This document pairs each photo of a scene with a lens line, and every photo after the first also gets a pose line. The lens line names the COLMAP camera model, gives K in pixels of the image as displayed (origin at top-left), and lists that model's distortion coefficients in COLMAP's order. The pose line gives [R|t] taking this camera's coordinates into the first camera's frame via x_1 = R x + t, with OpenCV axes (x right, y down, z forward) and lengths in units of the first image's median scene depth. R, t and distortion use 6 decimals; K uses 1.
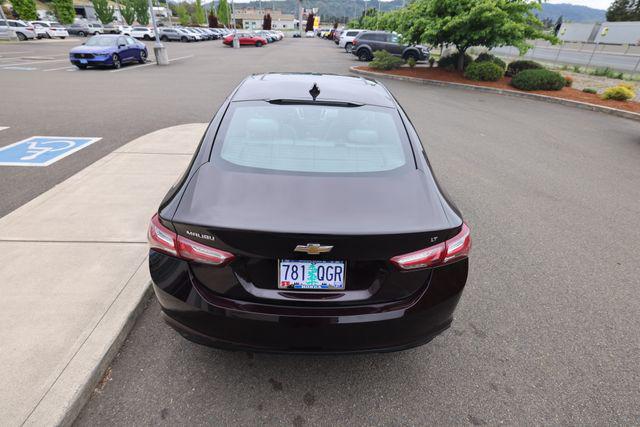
lens RADIAL K [[316.1, 0, 319.1], [0, 316.1, 211.7], [0, 0, 1]] dist [-0.024904, 0.017290]
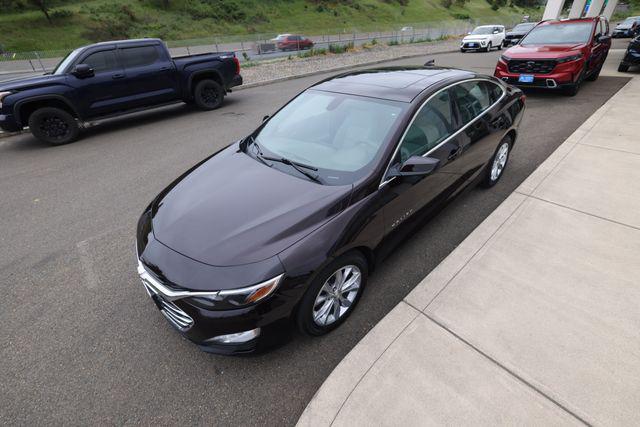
lens RADIAL K [[291.0, 0, 320.1], [0, 291.0, 200.1], [0, 0, 1]] dist [-0.034733, 0.015996]
pose [[-0.662216, -0.386644, 0.641853, -0.172565], [0.405508, 0.535395, 0.740888, -0.268555], [-0.630105, 0.750905, -0.197760, 0.433403]]
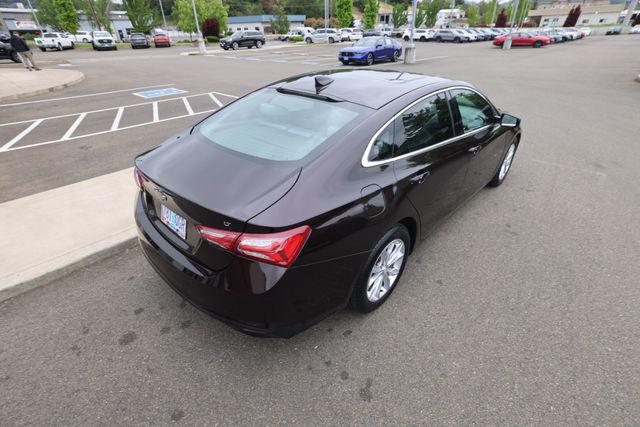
lens RADIAL K [[315.7, 0, 318.7], [0, 315.7, 211.2], [0, 0, 1]] dist [-0.022257, 0.015756]
pose [[0.721682, 0.317312, -0.615213, 0.149855], [-0.319473, 0.941114, 0.110643, -0.020325], [0.614094, 0.116695, 0.780558, 0.046530]]
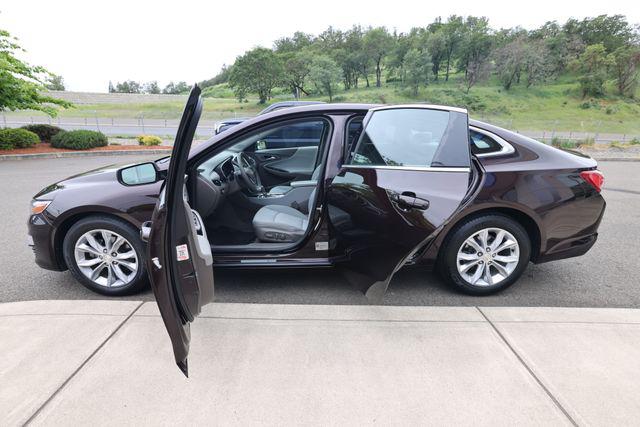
lens RADIAL K [[291.0, 0, 321.9], [0, 291.0, 206.6], [0, 0, 1]] dist [-0.034733, 0.015996]
pose [[0.008709, -0.321148, 0.946989, -0.253308], [0.490144, 0.826827, 0.275890, -0.114715], [-0.871598, 0.461759, 0.164609, 0.267781]]
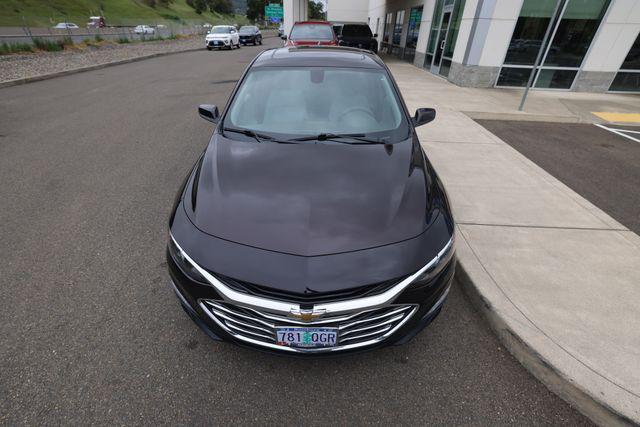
lens RADIAL K [[291.0, 0, 313.1], [0, 291.0, 203.0], [0, 0, 1]] dist [-0.034733, 0.015996]
pose [[-0.997079, -0.075371, 0.012352, -0.011758], [-0.023796, 0.460233, 0.887479, -0.287688], [-0.072575, 0.884593, -0.460682, 0.512896]]
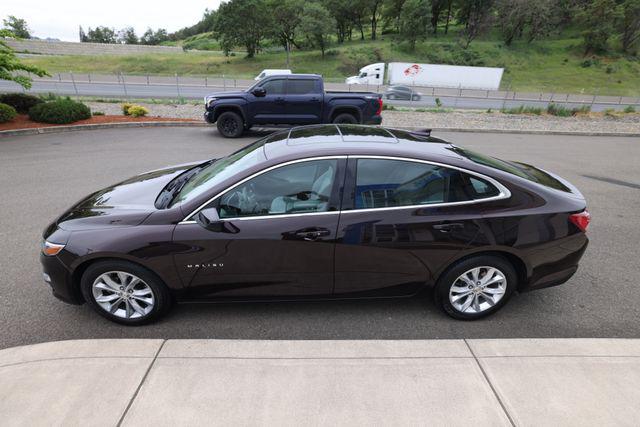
lens RADIAL K [[291.0, 0, 321.8], [0, 291.0, 207.2], [0, 0, 1]] dist [-0.034733, 0.015996]
pose [[-0.017360, -0.451767, 0.891967, -0.240124], [0.479743, 0.778939, 0.403857, -0.165289], [-0.877237, 0.434926, 0.203210, 0.249823]]
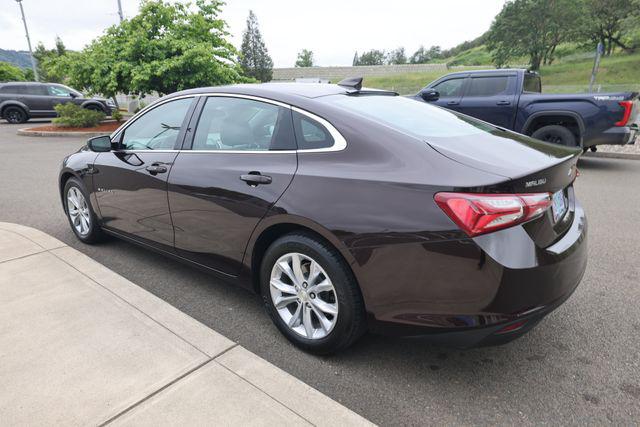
lens RADIAL K [[401.9, 0, 322.5], [0, 401.9, 207.5], [0, 0, 1]] dist [-0.004601, 0.028990]
pose [[0.637219, -0.245196, 0.730638, -0.204670], [0.409115, 0.911053, -0.051064, -0.006439], [-0.653129, 0.331454, 0.680853, 0.074325]]
